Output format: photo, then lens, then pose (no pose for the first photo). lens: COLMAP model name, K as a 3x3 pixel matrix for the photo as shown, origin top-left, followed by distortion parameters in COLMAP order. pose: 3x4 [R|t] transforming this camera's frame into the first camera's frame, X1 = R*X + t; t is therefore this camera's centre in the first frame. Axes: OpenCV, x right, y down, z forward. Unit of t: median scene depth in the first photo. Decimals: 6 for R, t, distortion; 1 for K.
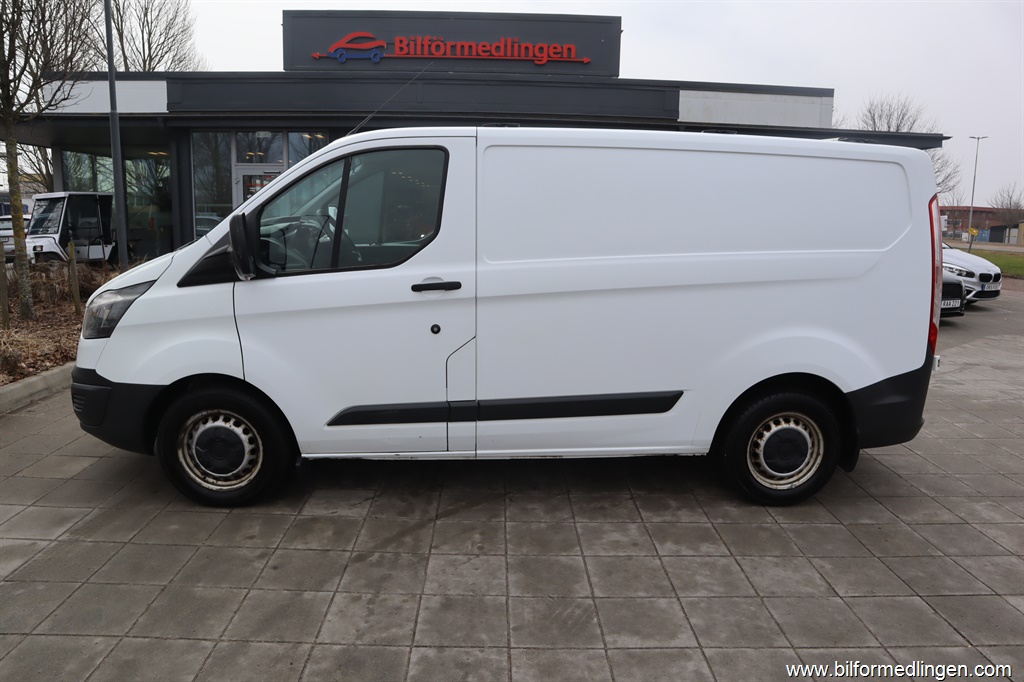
lens RADIAL K [[703.1, 0, 512.2], [0, 703.1, 344.8], [0, 0, 1]] dist [-0.115070, 0.067925]
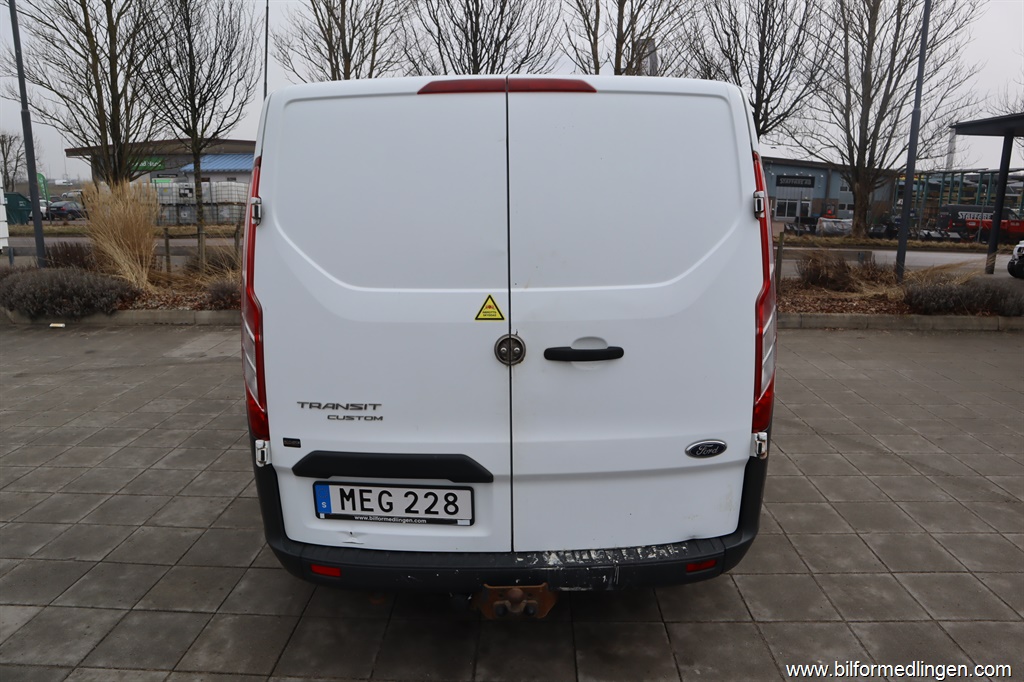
lens RADIAL K [[703.1, 0, 507.5], [0, 703.1, 344.0], [0, 0, 1]] dist [-0.115070, 0.067925]
pose [[-0.051100, 0.192713, -0.979924, 1.323534], [-0.190665, 0.961276, 0.198988, -0.247309], [0.980324, 0.197005, -0.012377, 1.348868]]
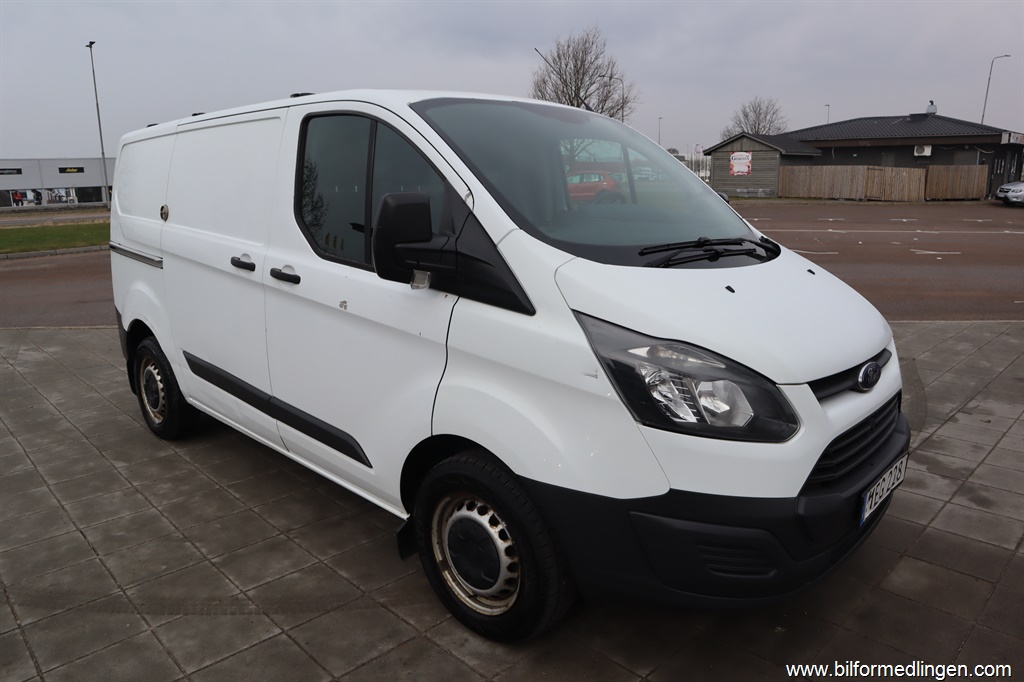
lens RADIAL K [[703.1, 0, 516.5], [0, 703.1, 343.1], [0, 0, 1]] dist [-0.115070, 0.067925]
pose [[-0.695065, -0.173394, 0.697724, -0.954895], [0.131710, 0.923346, 0.360673, -0.398426], [-0.706780, 0.342588, -0.618947, 1.937192]]
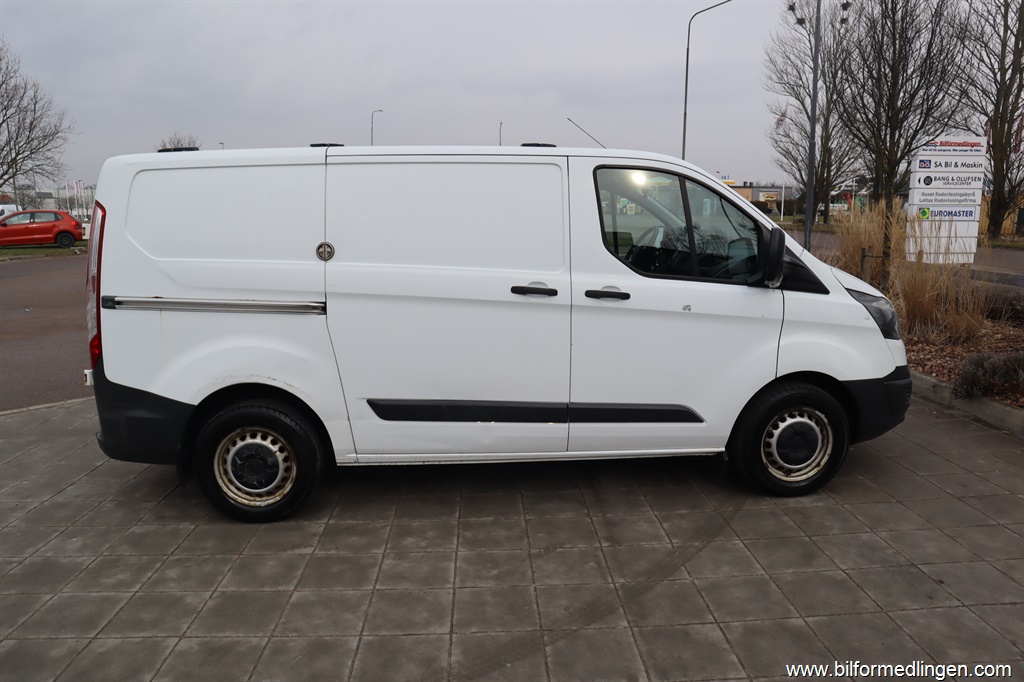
lens RADIAL K [[703.1, 0, 511.2], [0, 703.1, 336.5], [0, 0, 1]] dist [-0.115070, 0.067925]
pose [[-0.999418, -0.005822, -0.033610, 0.045279], [-0.017413, 0.934348, 0.355935, -0.522388], [0.029331, 0.356313, -0.933906, 2.599722]]
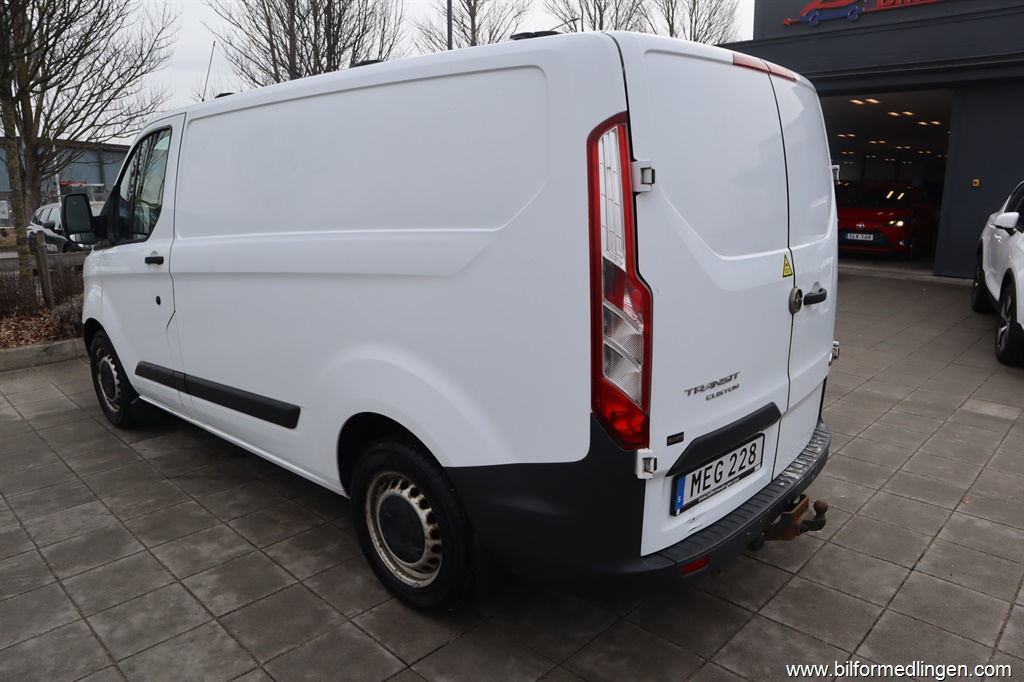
lens RADIAL K [[703.1, 0, 510.0], [0, 703.1, 339.6], [0, 0, 1]] dist [-0.115070, 0.067925]
pose [[0.705481, 0.129007, -0.696889, 1.011567], [-0.114809, 0.991109, 0.067249, -0.095564], [0.699368, 0.032566, 0.714019, 0.640804]]
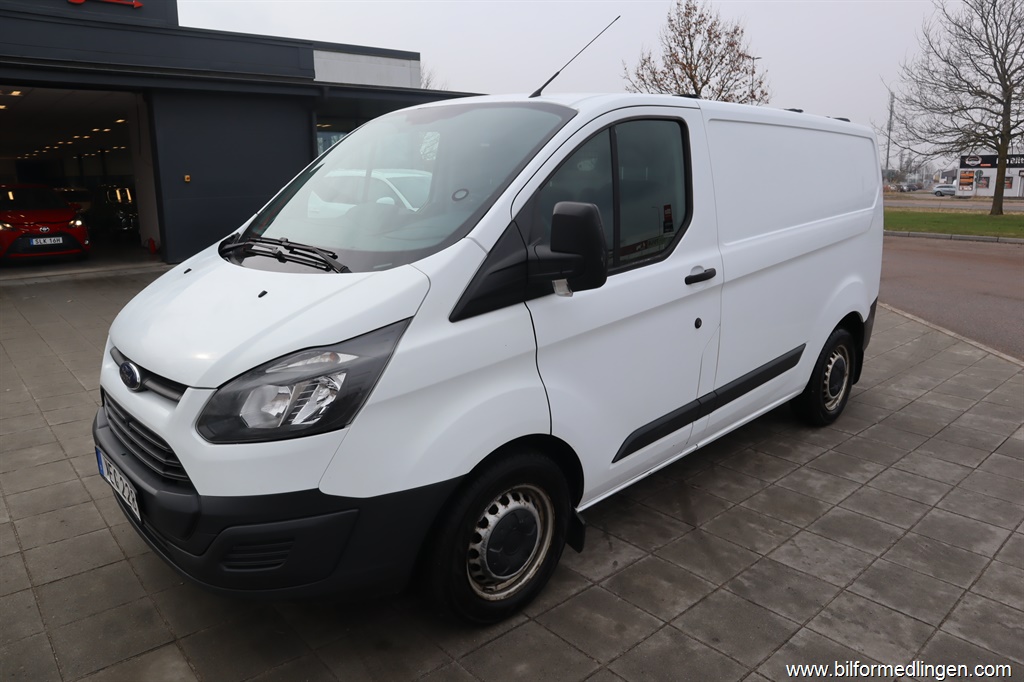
lens RADIAL K [[703.1, 0, 511.7], [0, 703.1, 340.3], [0, 0, 1]] dist [-0.115070, 0.067925]
pose [[0.762377, -0.174746, 0.623093, -0.867340], [0.144000, 0.984520, 0.099919, -0.126740], [-0.630908, 0.013549, 0.775739, 0.459925]]
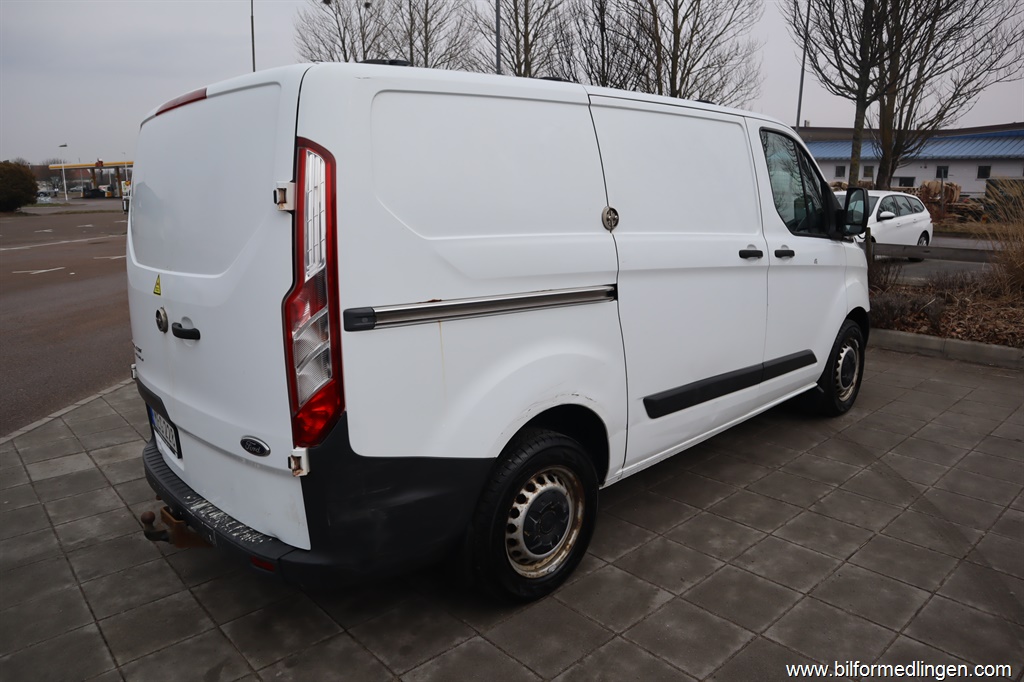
lens RADIAL K [[703.1, 0, 509.3], [0, 703.1, 337.7], [0, 0, 1]] dist [-0.115070, 0.067925]
pose [[-0.758985, 0.133848, -0.637202, 0.911000], [-0.118257, 0.934028, 0.337057, -0.395577], [0.640279, 0.331175, -0.693084, 2.103425]]
